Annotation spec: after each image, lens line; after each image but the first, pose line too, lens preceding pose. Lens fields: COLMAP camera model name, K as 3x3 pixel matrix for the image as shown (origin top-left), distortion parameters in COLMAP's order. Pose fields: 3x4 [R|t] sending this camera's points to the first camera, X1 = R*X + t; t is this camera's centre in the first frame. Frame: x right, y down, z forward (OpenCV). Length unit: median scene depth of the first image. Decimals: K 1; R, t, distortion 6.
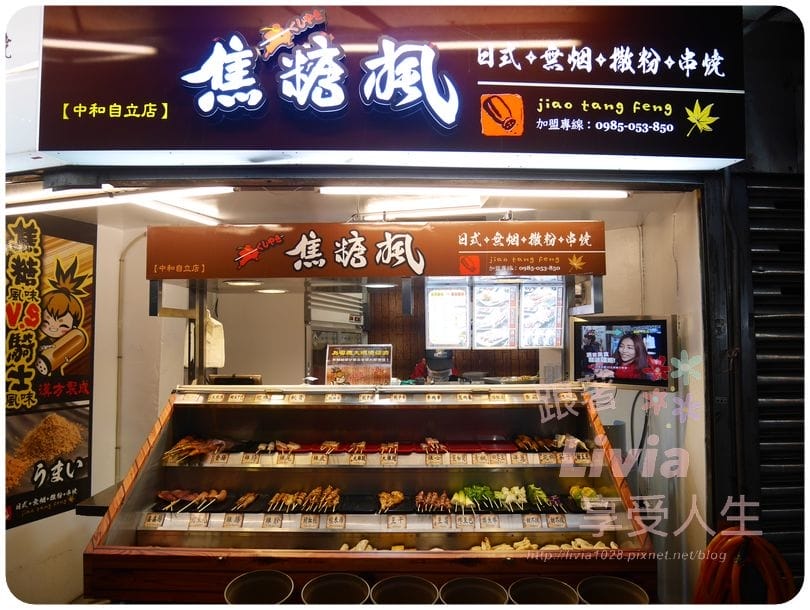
lens RADIAL K [[573.4, 0, 405.6], [0, 573.4, 307.4], [0, 0, 1]] dist [-0.054815, 0.010846]
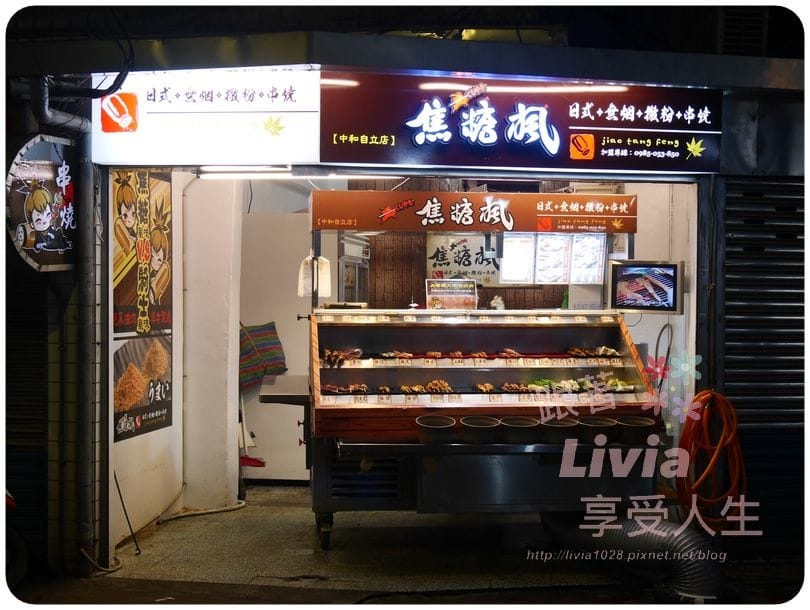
lens RADIAL K [[1133.3, 0, 404.4], [0, 1133.3, 304.0], [0, 0, 1]] dist [0.012733, 0.000000]
pose [[0.990536, 0.010212, 0.136875, -0.616564], [-0.020887, 0.996829, 0.076785, -0.085396], [-0.135657, -0.078917, 0.987608, -1.753659]]
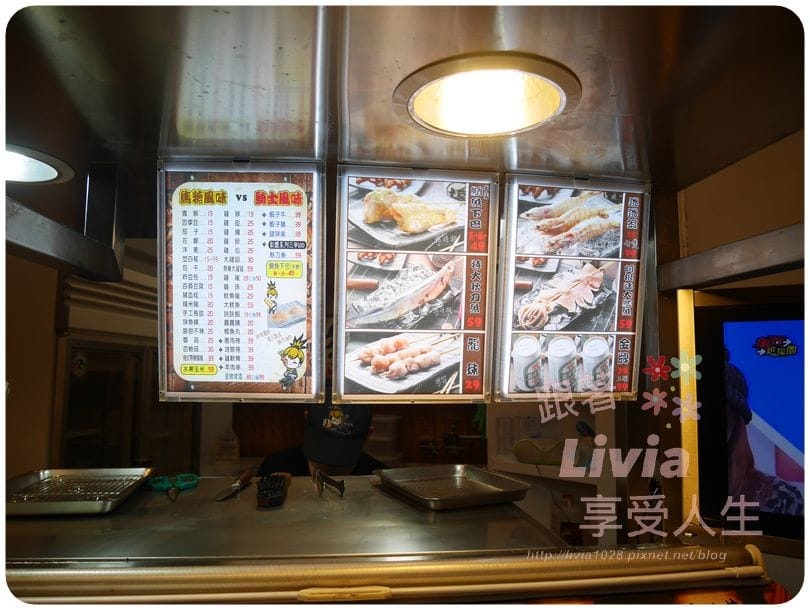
lens RADIAL K [[573.4, 0, 404.7], [0, 573.4, 307.6], [0, 0, 1]] dist [-0.054815, 0.010846]
pose [[0.992673, 0.022781, 0.118669, 0.138106], [-0.016353, 0.998360, -0.054867, 0.048811], [-0.119724, 0.052524, 0.991417, 0.843394]]
